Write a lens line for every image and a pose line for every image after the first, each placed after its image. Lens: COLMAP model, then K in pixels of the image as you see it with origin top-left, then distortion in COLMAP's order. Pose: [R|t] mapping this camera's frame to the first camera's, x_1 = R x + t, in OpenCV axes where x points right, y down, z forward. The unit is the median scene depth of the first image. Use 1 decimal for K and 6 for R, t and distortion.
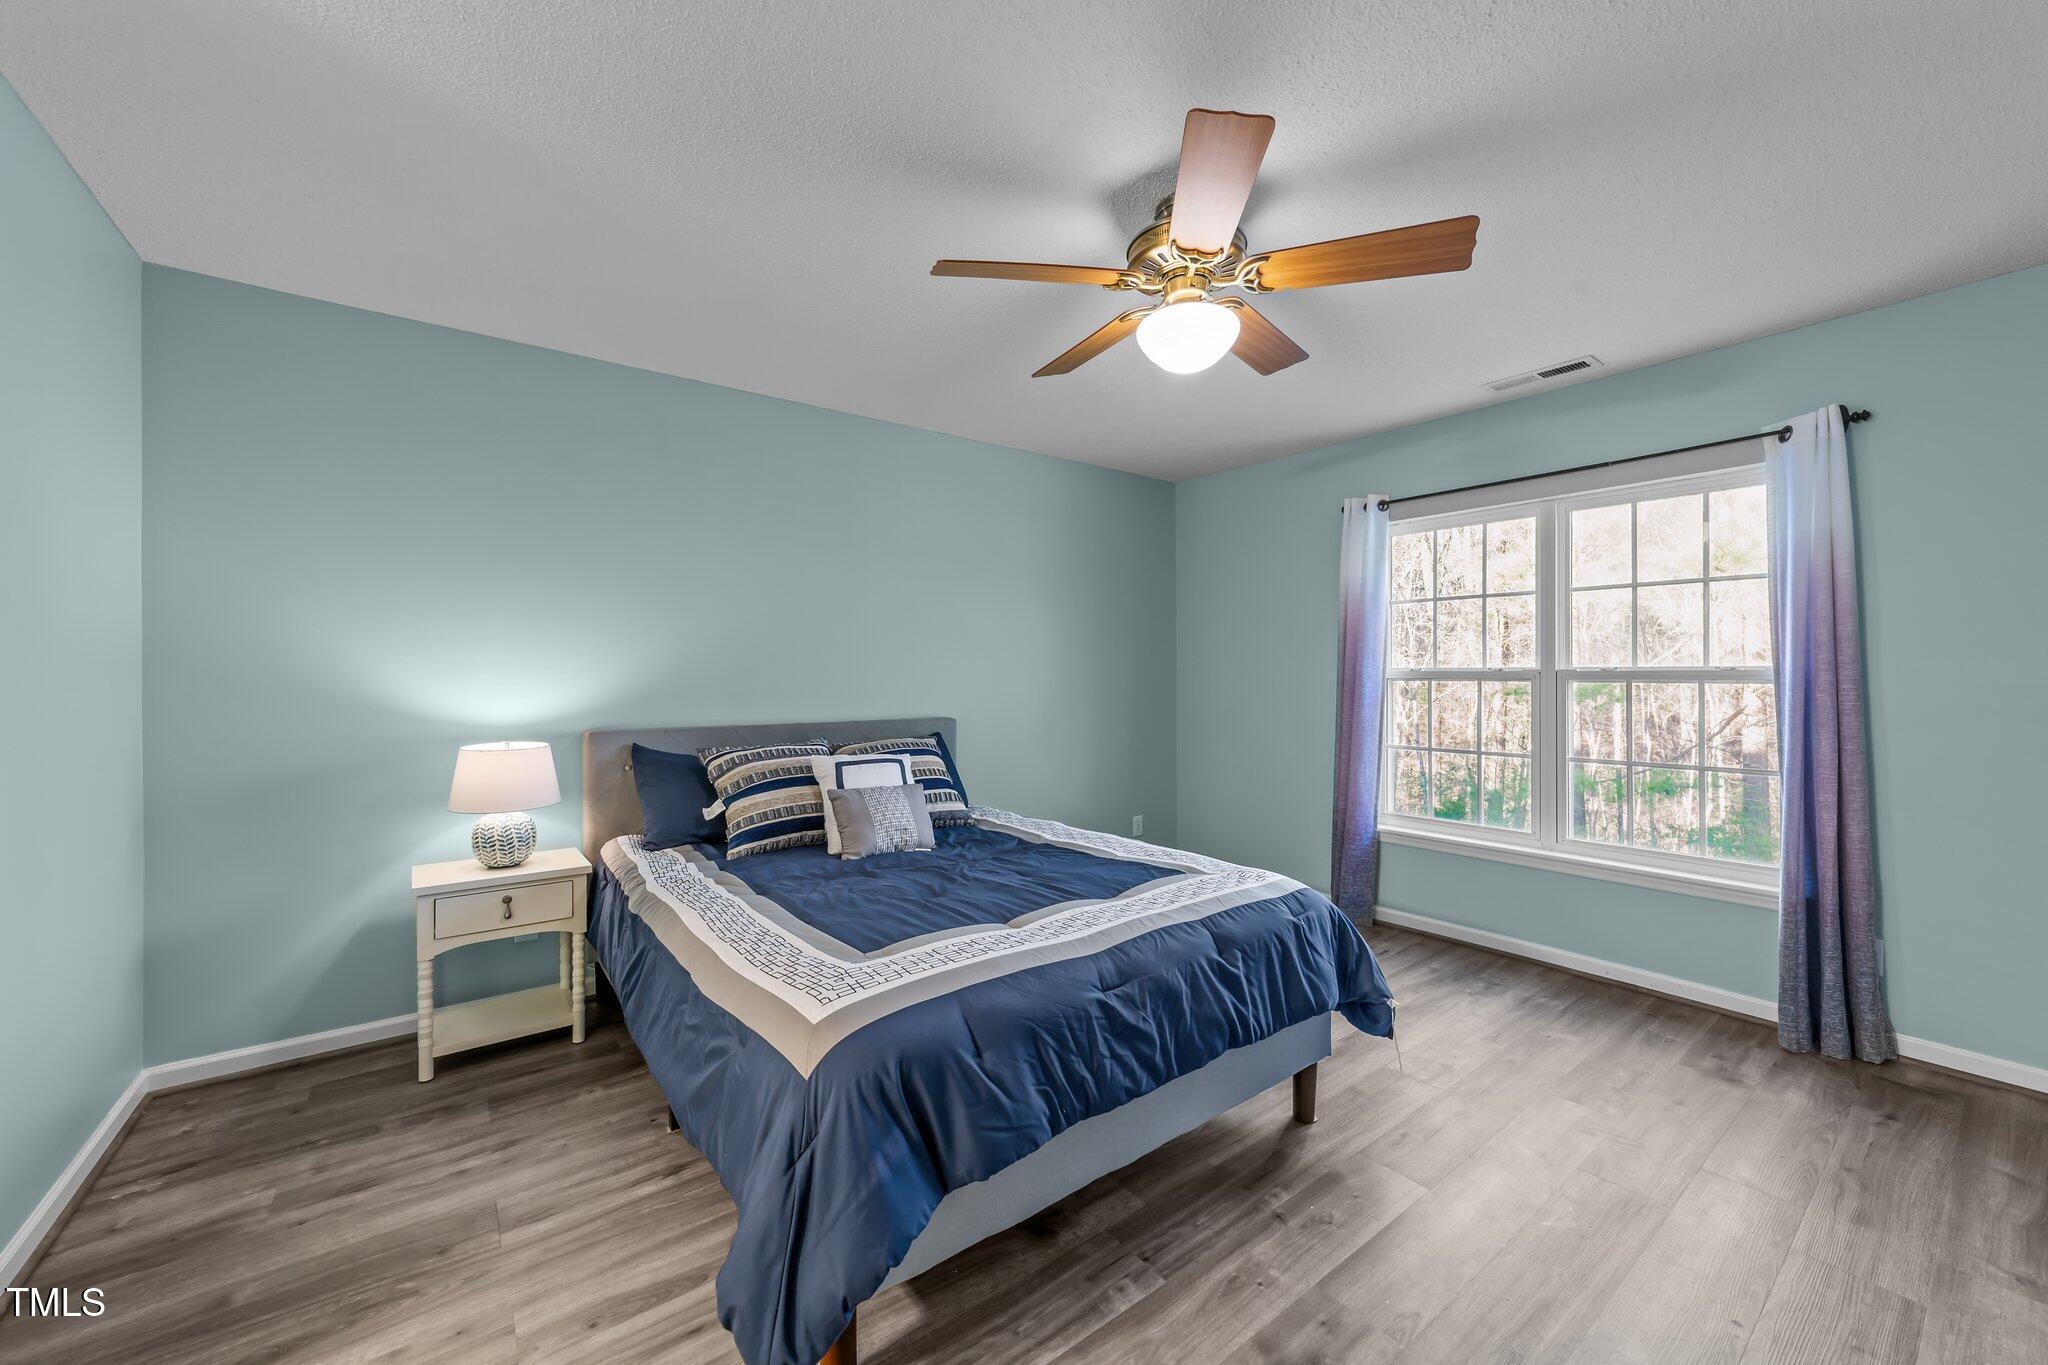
lens RADIAL K [[779.8, 0, 1024.2], [0, 779.8, 677.8], [0, 0, 1]] dist [0.003482, 0.000367]
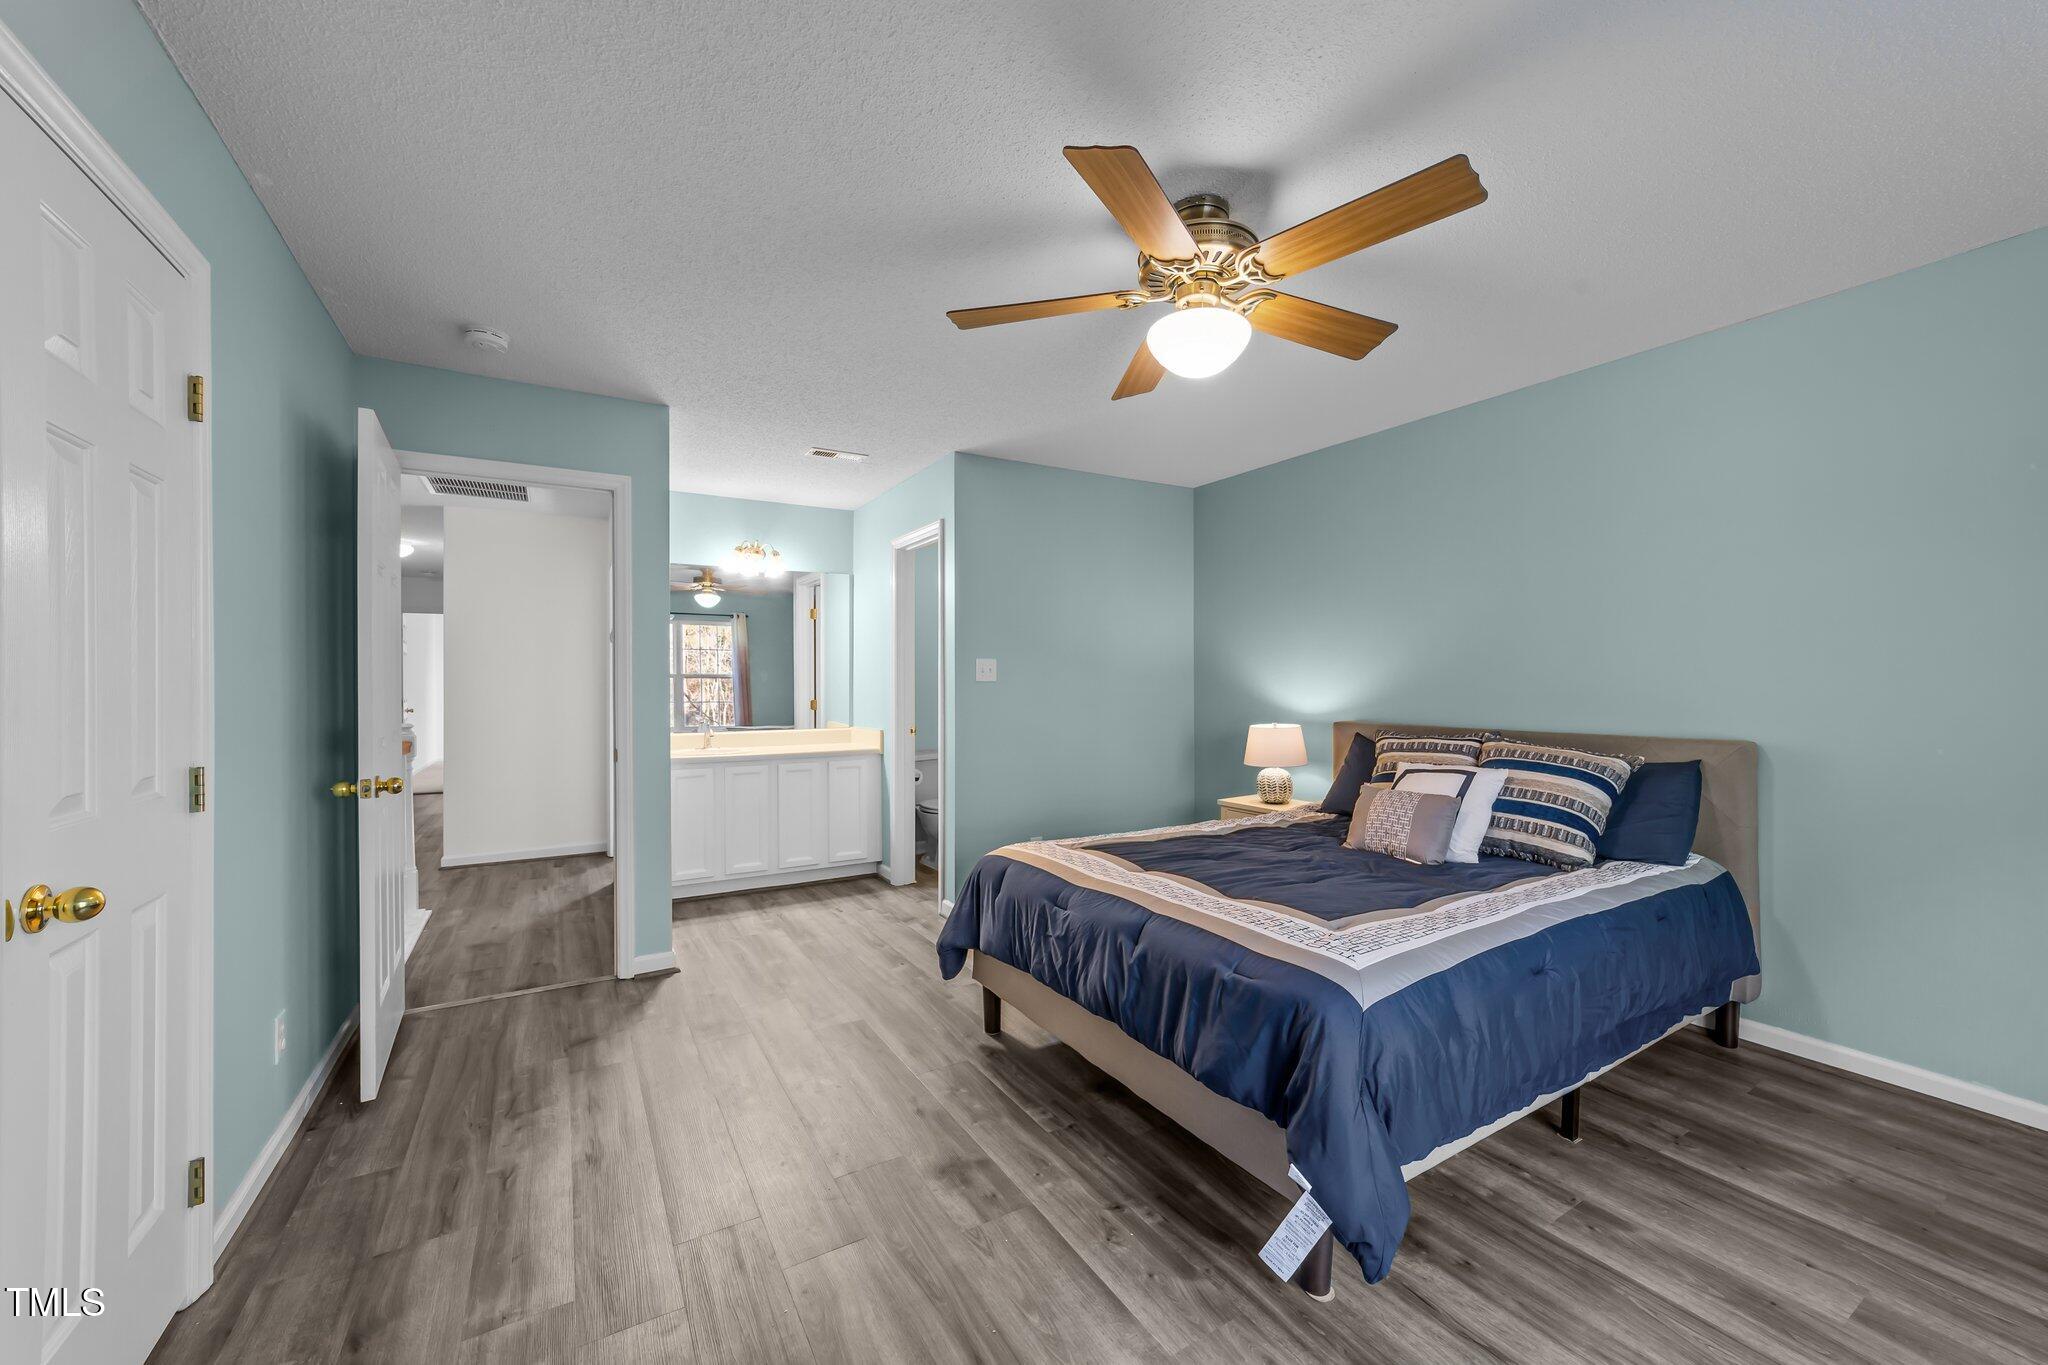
lens RADIAL K [[779.8, 0, 1024.2], [0, 779.8, 677.8], [0, 0, 1]] dist [0.003482, 0.000367]
pose [[-0.101398, -0.002908, -0.994842, 1.362836], [-0.015812, 0.999874, -0.001311, 0.007413], [0.994720, 0.015598, -0.101431, 0.983818]]
